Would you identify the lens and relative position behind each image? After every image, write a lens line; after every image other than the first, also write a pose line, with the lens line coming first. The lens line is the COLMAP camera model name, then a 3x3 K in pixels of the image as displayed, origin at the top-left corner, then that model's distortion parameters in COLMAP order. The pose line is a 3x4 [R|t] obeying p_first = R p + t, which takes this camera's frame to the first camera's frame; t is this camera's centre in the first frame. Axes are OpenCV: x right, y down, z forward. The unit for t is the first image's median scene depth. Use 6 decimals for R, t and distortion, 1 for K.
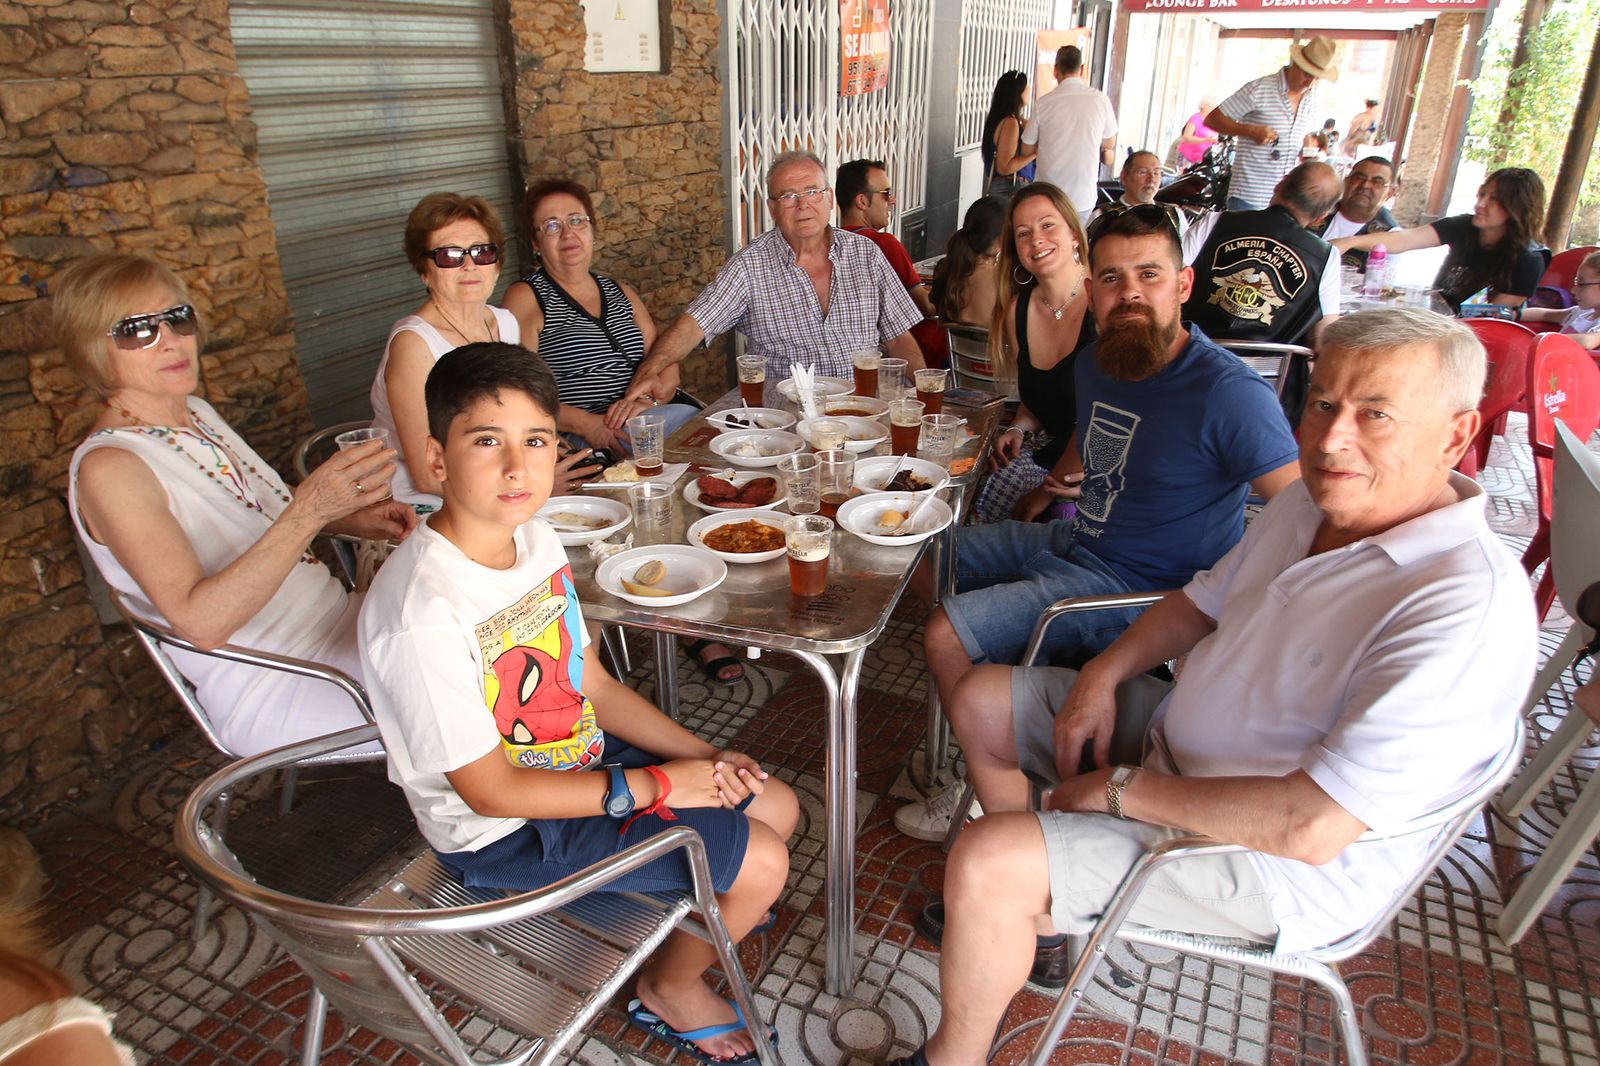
lens RADIAL K [[962.4, 0, 800.0], [0, 962.4, 533.0], [0, 0, 1]] dist [-0.023714, -0.001345]
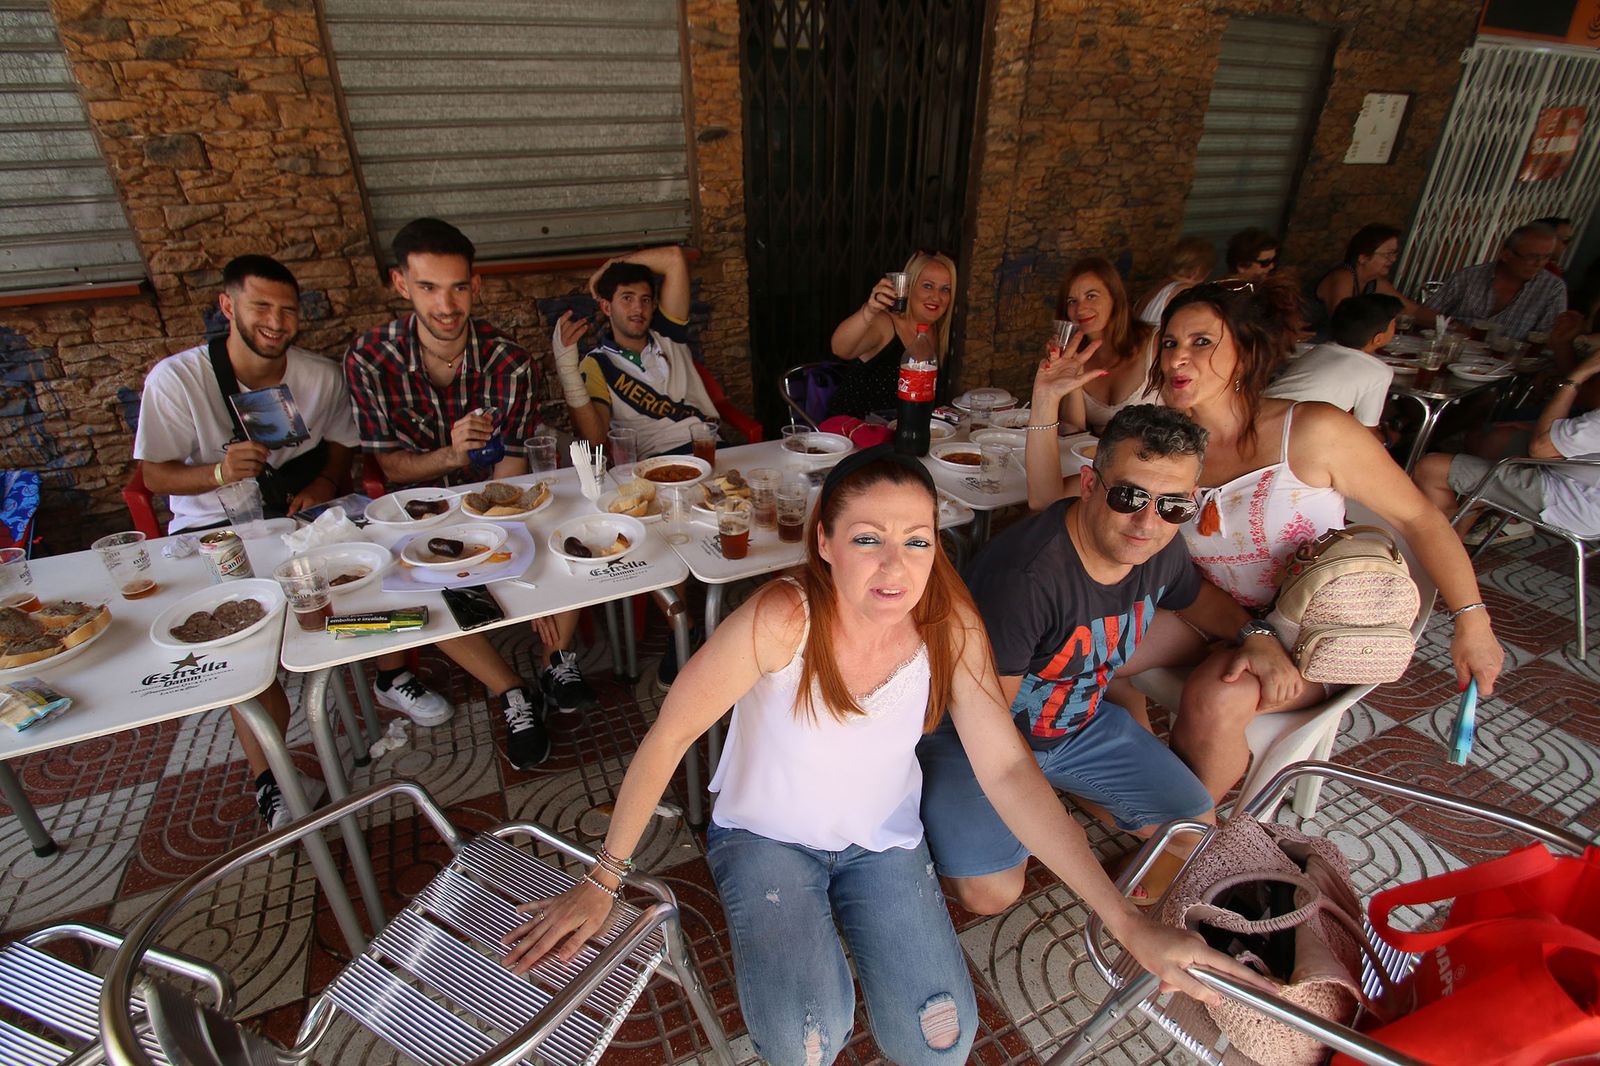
lens RADIAL K [[729.7, 0, 800.0], [0, 729.7, 533.0], [0, 0, 1]] dist [0.000727, -0.011574]
pose [[0.769118, 0.294606, -0.567156, -0.029704], [-0.273706, 0.953754, 0.124250, 0.322328], [0.577532, 0.059672, 0.814185, -0.726208]]
